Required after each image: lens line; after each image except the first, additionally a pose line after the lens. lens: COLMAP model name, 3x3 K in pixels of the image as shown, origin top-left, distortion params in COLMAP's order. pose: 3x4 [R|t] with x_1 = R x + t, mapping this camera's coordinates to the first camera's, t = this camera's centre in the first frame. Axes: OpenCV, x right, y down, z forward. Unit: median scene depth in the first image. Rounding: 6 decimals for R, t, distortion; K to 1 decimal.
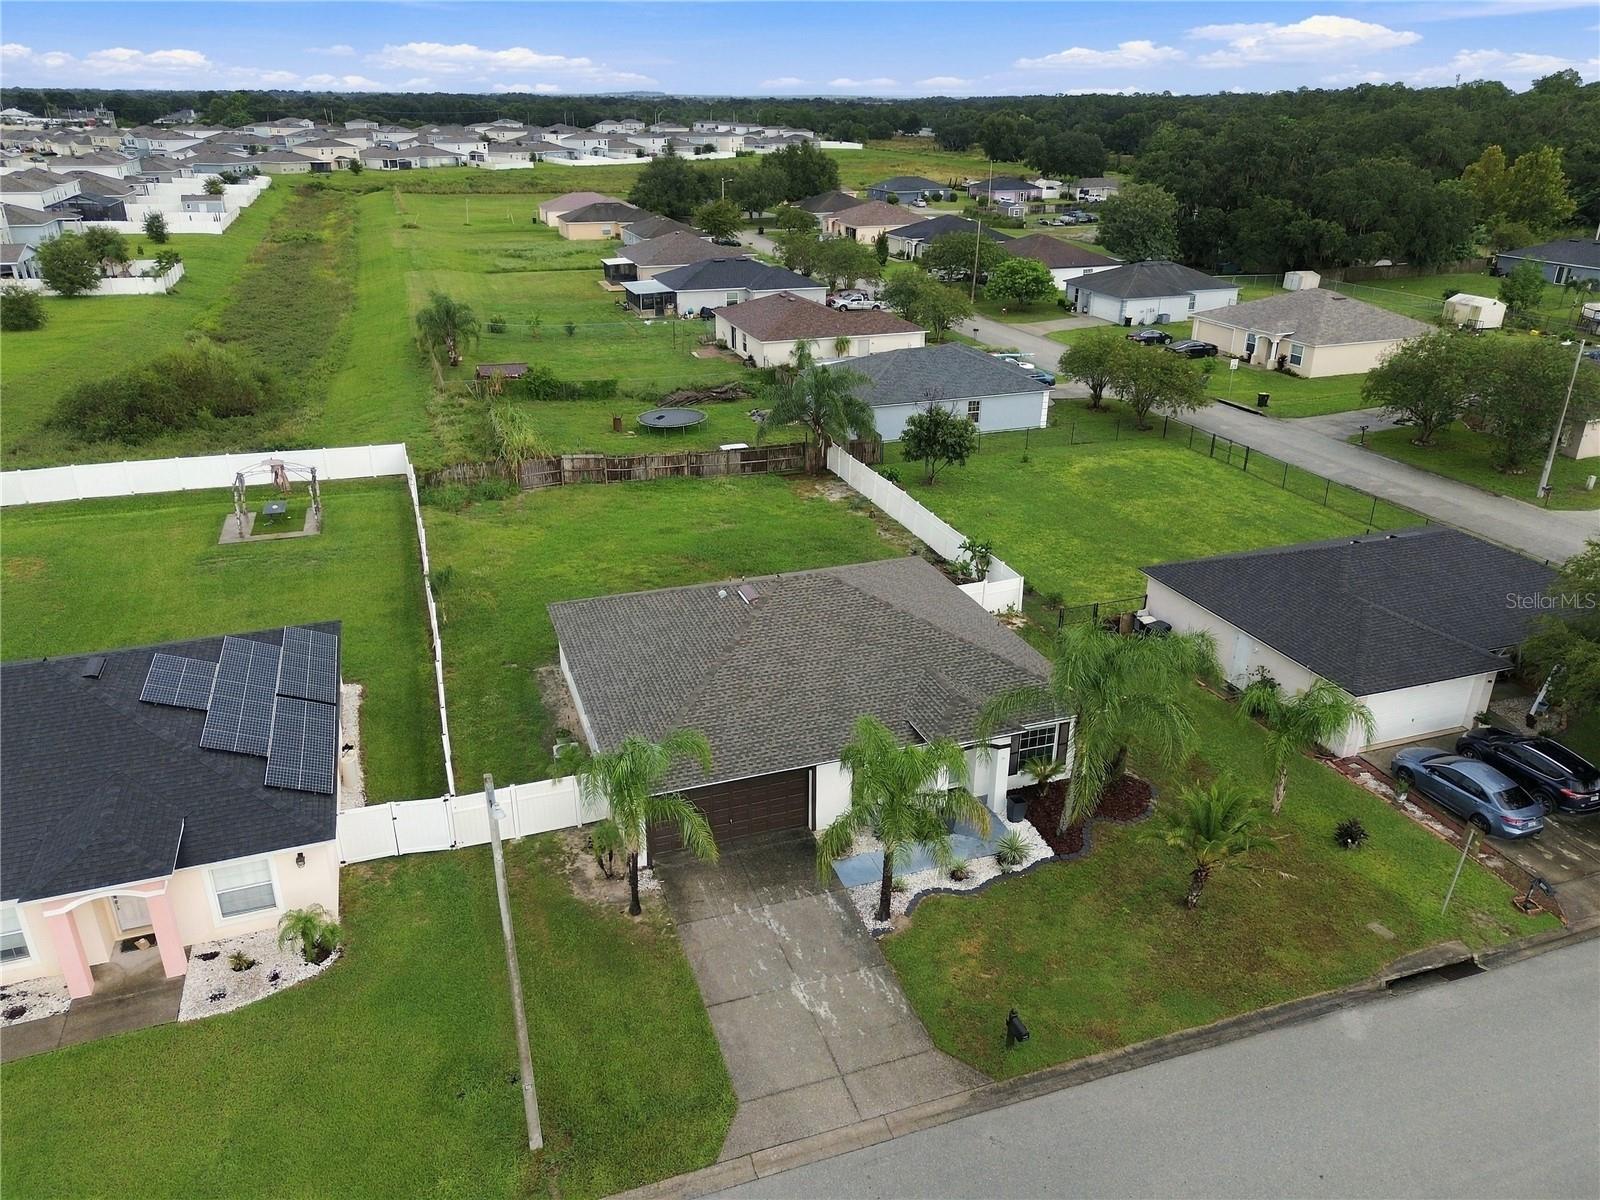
lens RADIAL K [[1129.9, 0, 800.6], [0, 1129.9, 594.9], [0, 0, 1]] dist [0.065416, -0.055305]
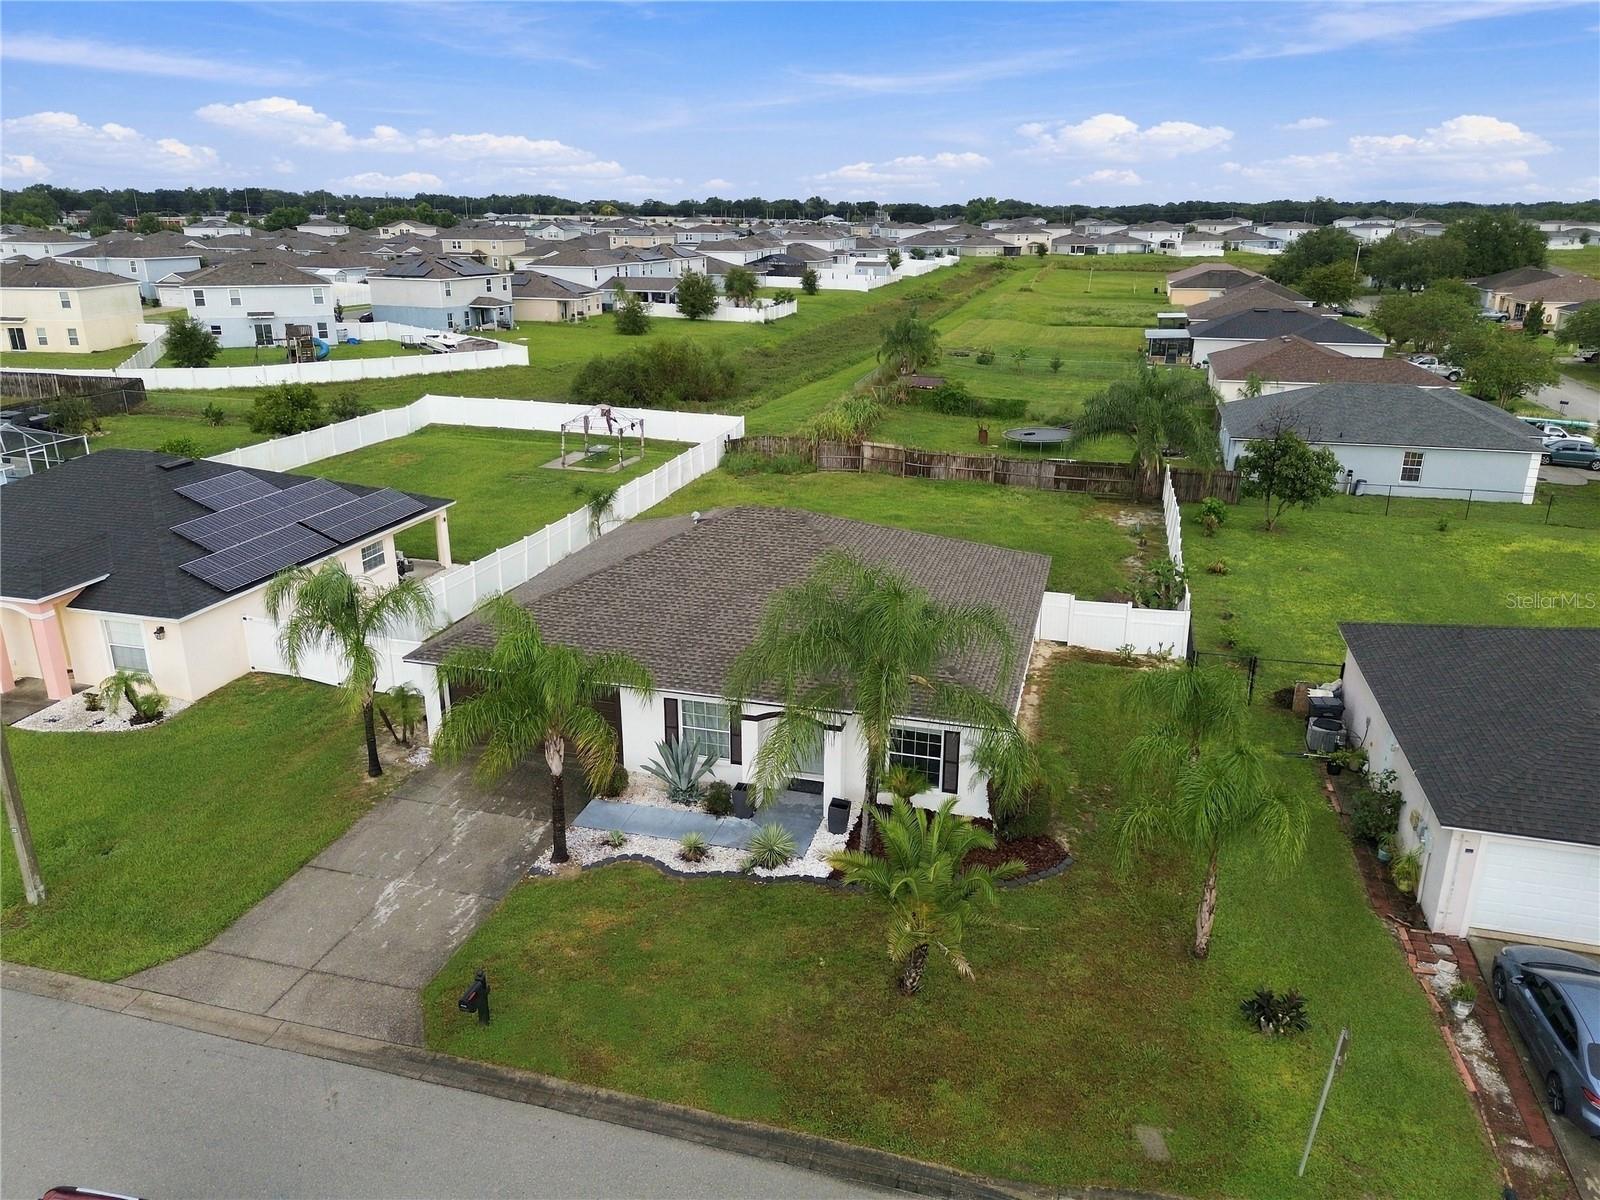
lens RADIAL K [[1129.9, 0, 800.1], [0, 1129.9, 600.9], [0, 0, 1]] dist [0.065416, -0.055305]
pose [[0.818628, 0.184563, -0.543862, 0.534632], [-0.227954, 0.973589, -0.012725, 0.061835], [0.527149, 0.134393, 0.839078, 0.323421]]
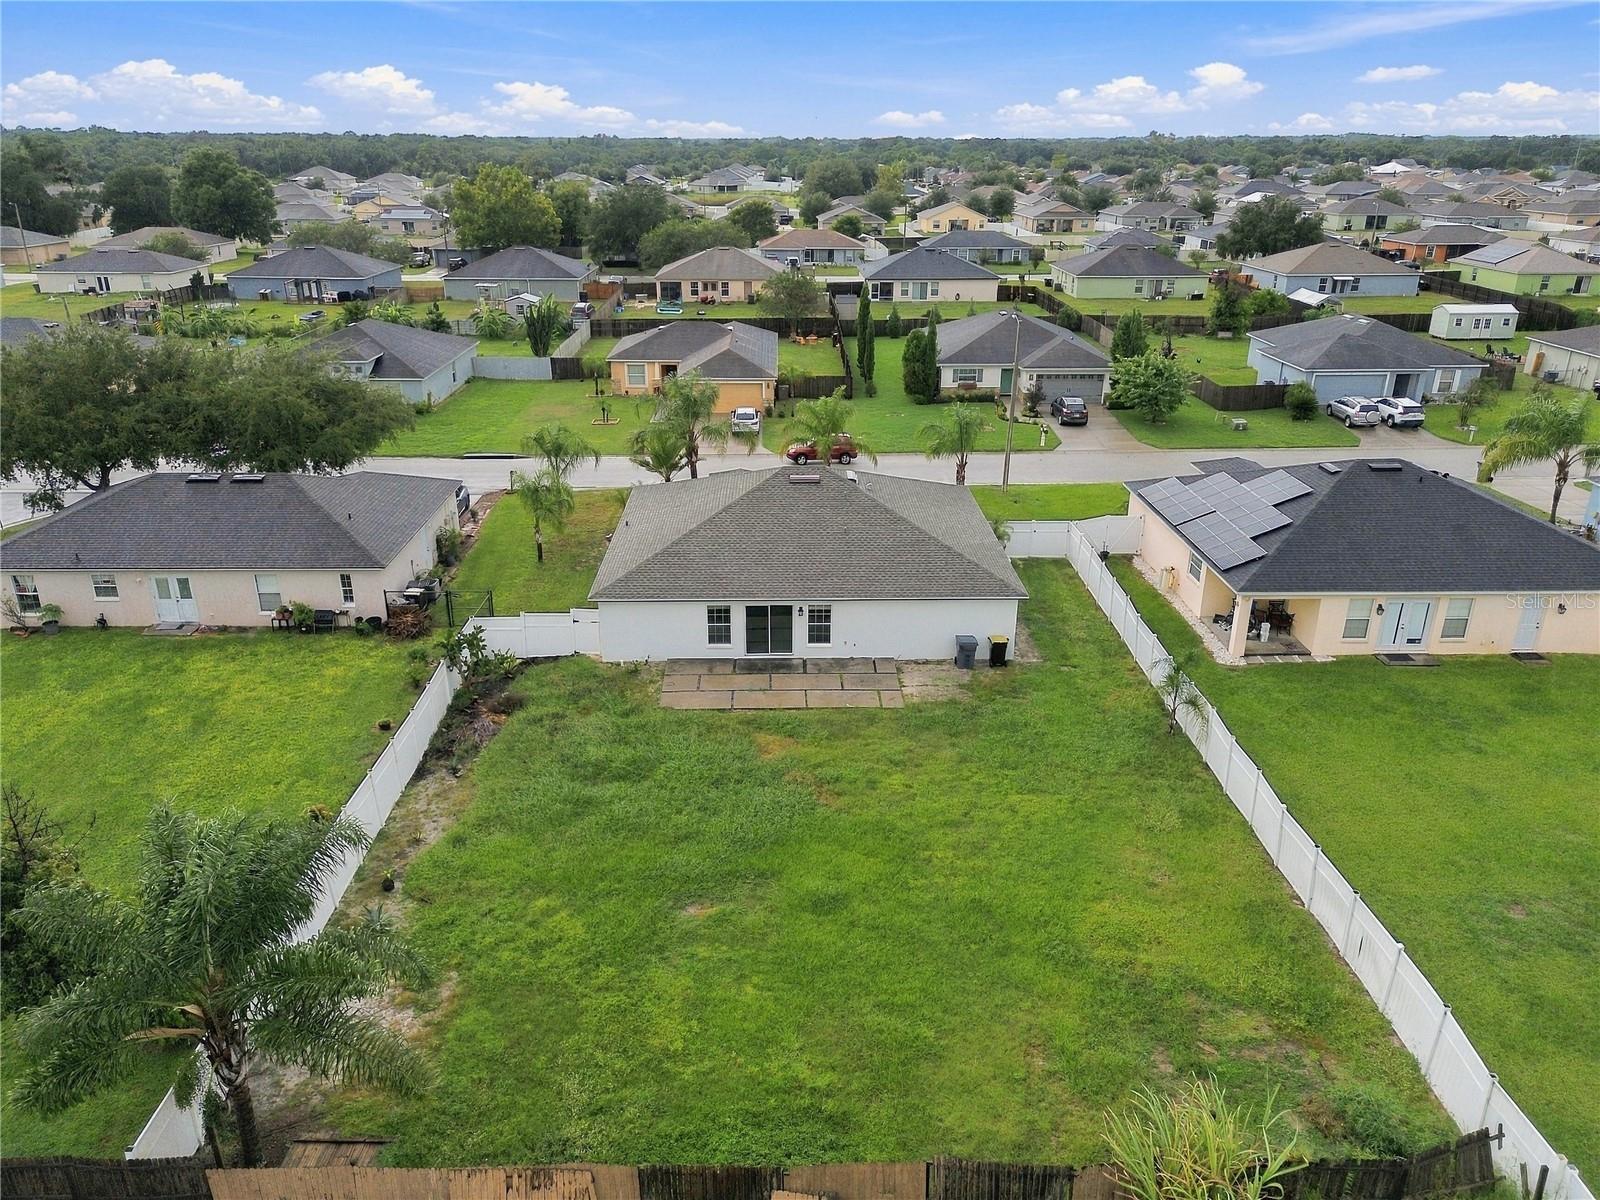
lens RADIAL K [[1129.9, 0, 796.7], [0, 1129.9, 602.8], [0, 0, 1]] dist [0.065416, -0.055305]
pose [[-0.947640, -0.129431, 0.291934, -0.380484], [0.118580, 0.706194, 0.698017, -0.796805], [-0.296507, 0.696087, -0.653870, 2.007707]]
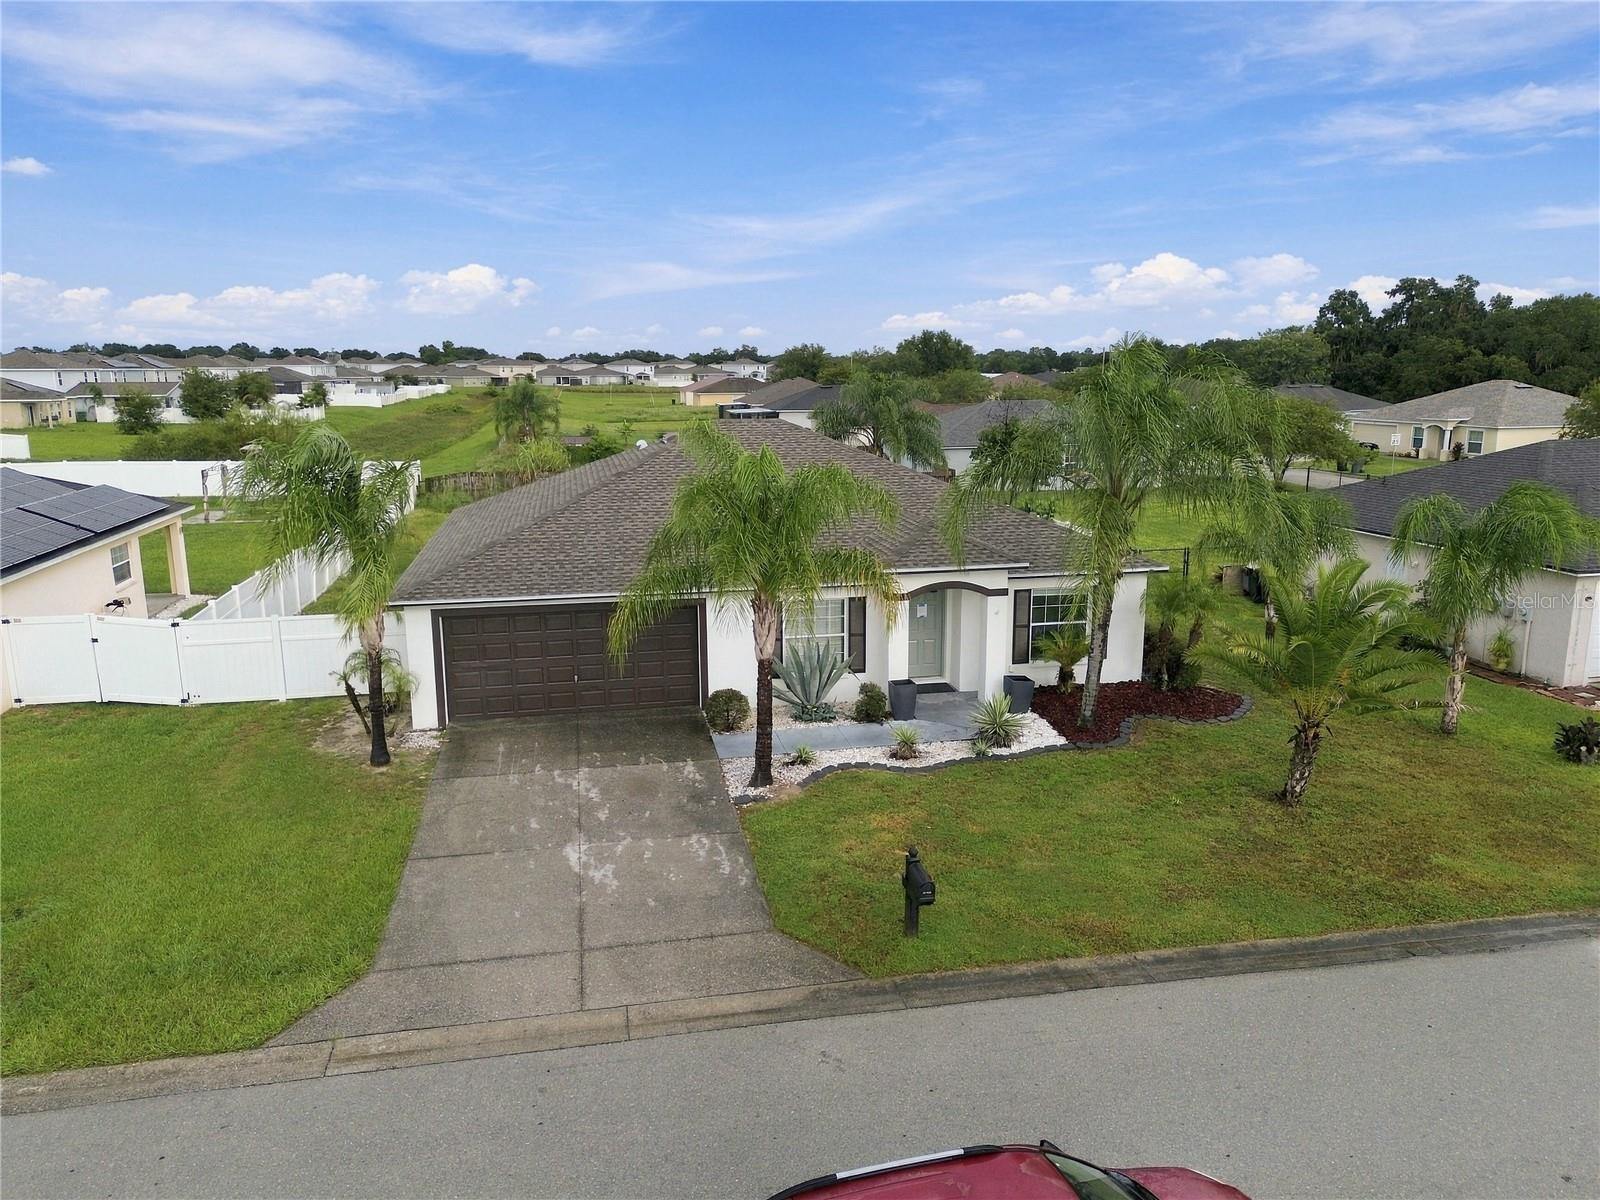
lens RADIAL K [[1129.9, 0, 800.2], [0, 1129.9, 593.1], [0, 0, 1]] dist [0.065416, -0.055305]
pose [[0.989905, 0.018405, -0.140533, 0.151567], [-0.047501, 0.977271, -0.206604, 0.262642], [0.133536, 0.211194, 0.968280, 0.333299]]
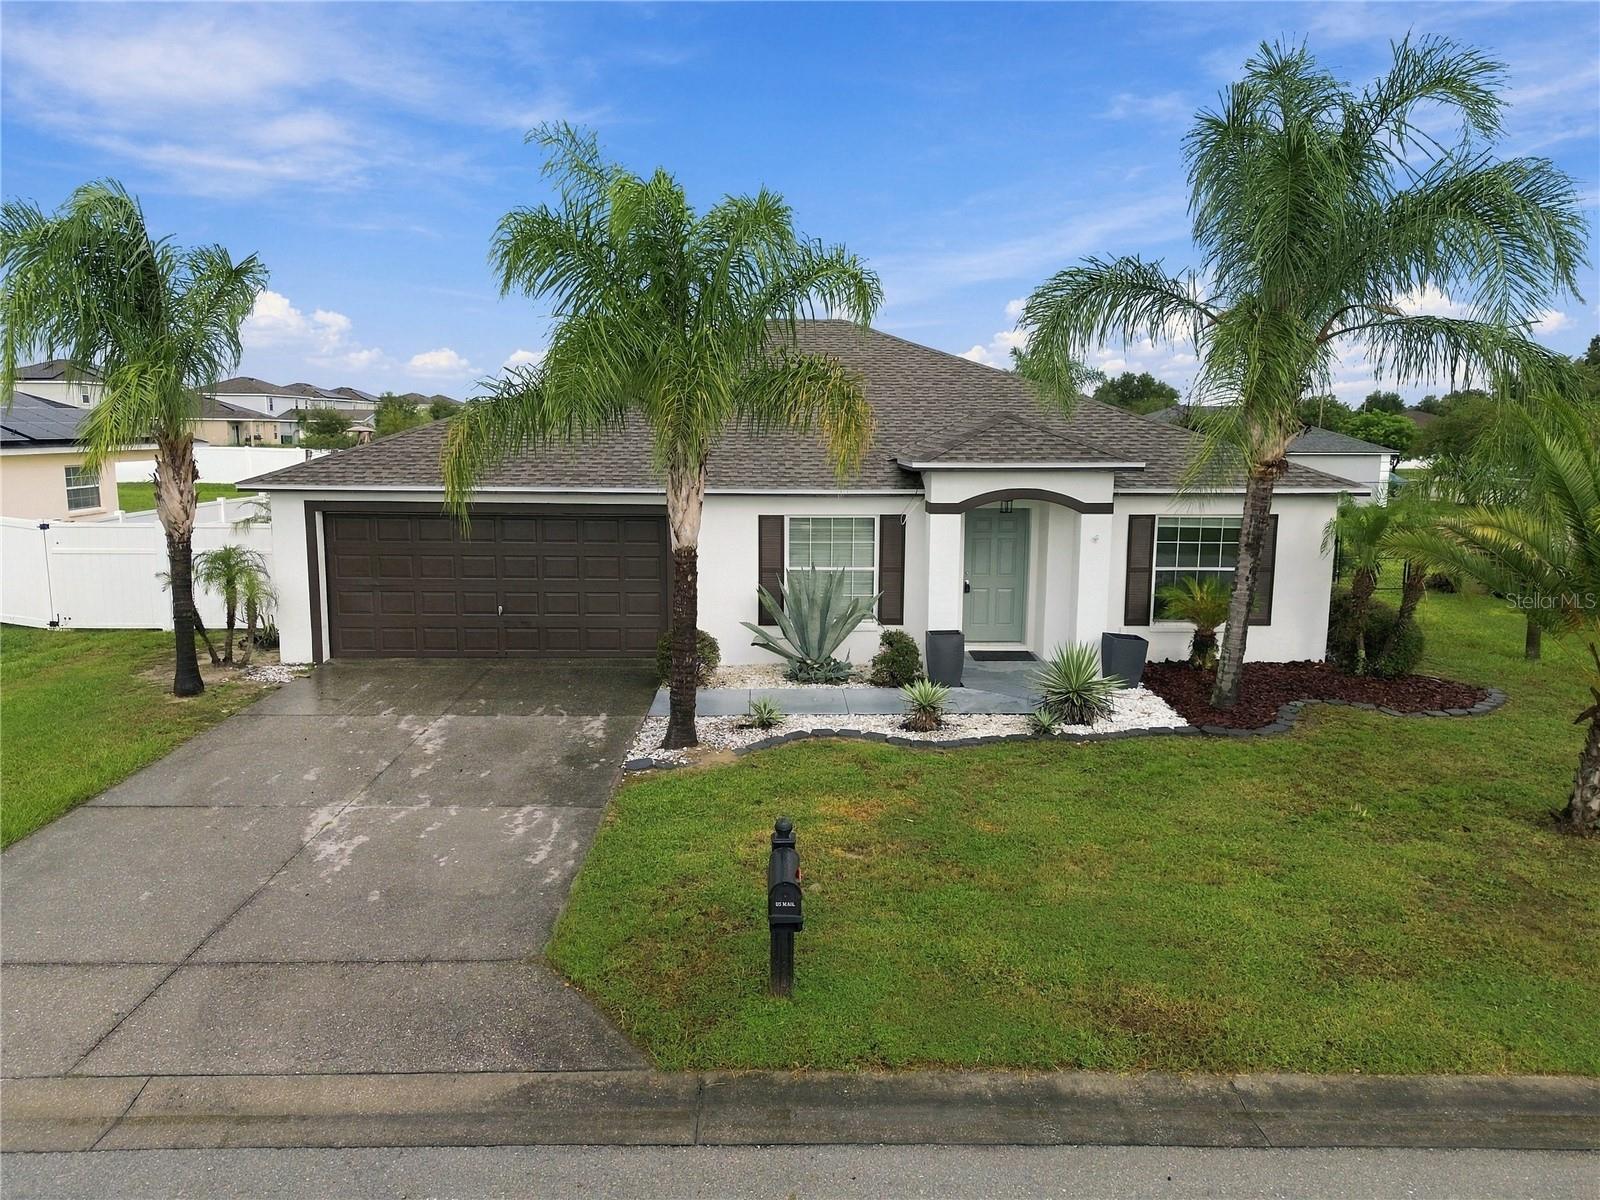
lens RADIAL K [[1129.9, 0, 799.8], [0, 1129.9, 605.3], [0, 0, 1]] dist [0.065416, -0.055305]
pose [[0.950077, 0.050094, -0.307969, 0.198832], [-0.126308, 0.964286, -0.232808, 0.275464], [0.285308, 0.260085, 0.922473, 0.540592]]
